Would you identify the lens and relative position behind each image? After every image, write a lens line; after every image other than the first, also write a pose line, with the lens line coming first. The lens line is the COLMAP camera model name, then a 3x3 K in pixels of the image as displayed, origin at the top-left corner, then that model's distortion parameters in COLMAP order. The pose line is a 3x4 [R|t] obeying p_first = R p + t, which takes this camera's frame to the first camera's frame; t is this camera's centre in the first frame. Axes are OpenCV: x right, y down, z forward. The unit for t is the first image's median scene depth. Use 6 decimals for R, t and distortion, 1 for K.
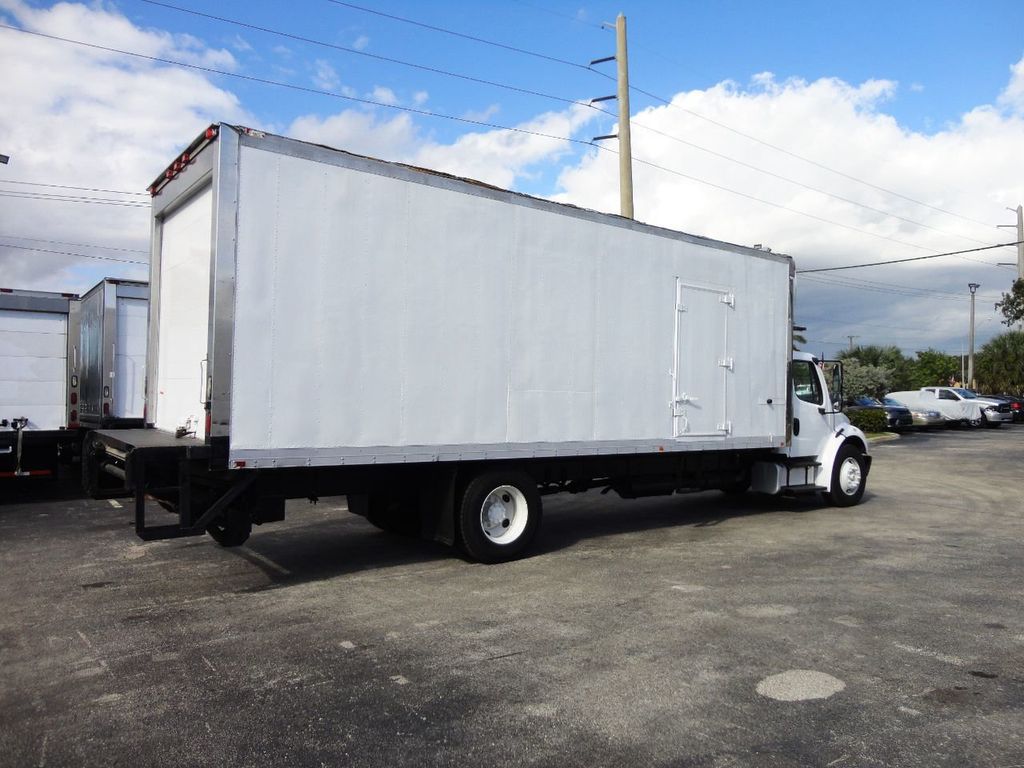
lens RADIAL K [[755.3, 0, 569.8], [0, 755.3, 382.6], [0, 0, 1]] dist [0.009935, 0.001518]
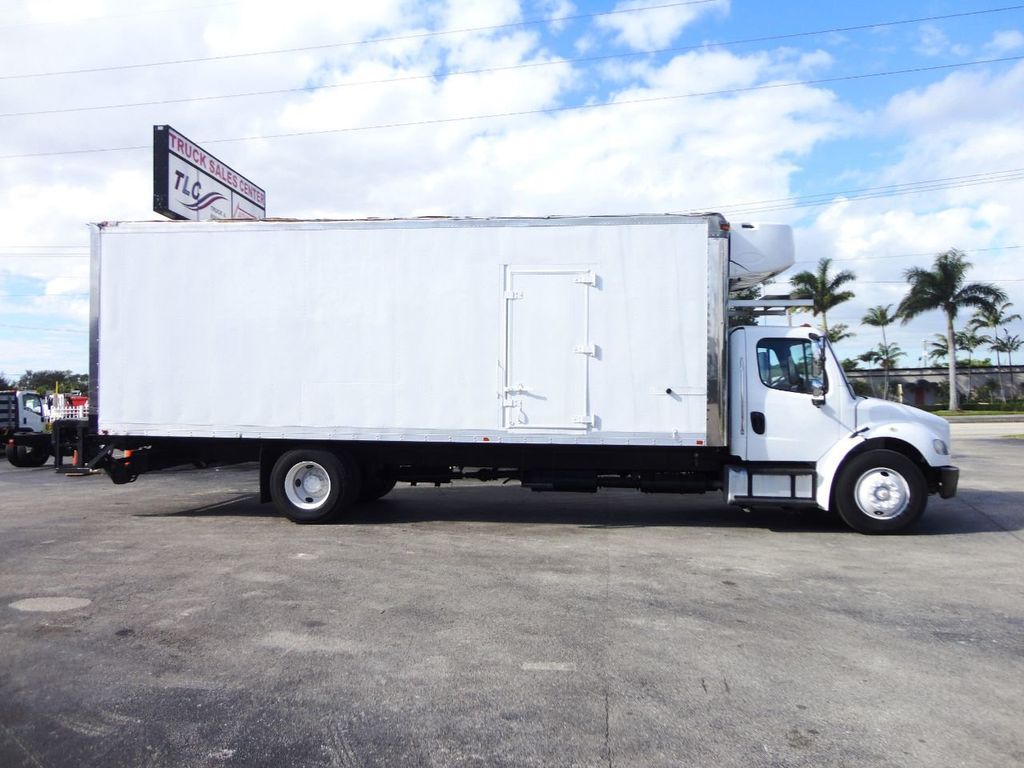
lens RADIAL K [[765.4, 0, 512.0], [0, 765.4, 384.0], [0, 0, 1]] dist [-0.006588, 0.000385]
pose [[0.692330, -0.016857, -0.721384, 0.842335], [0.021657, 0.999762, -0.002577, 0.017120], [0.721256, -0.013839, 0.692531, 0.306893]]
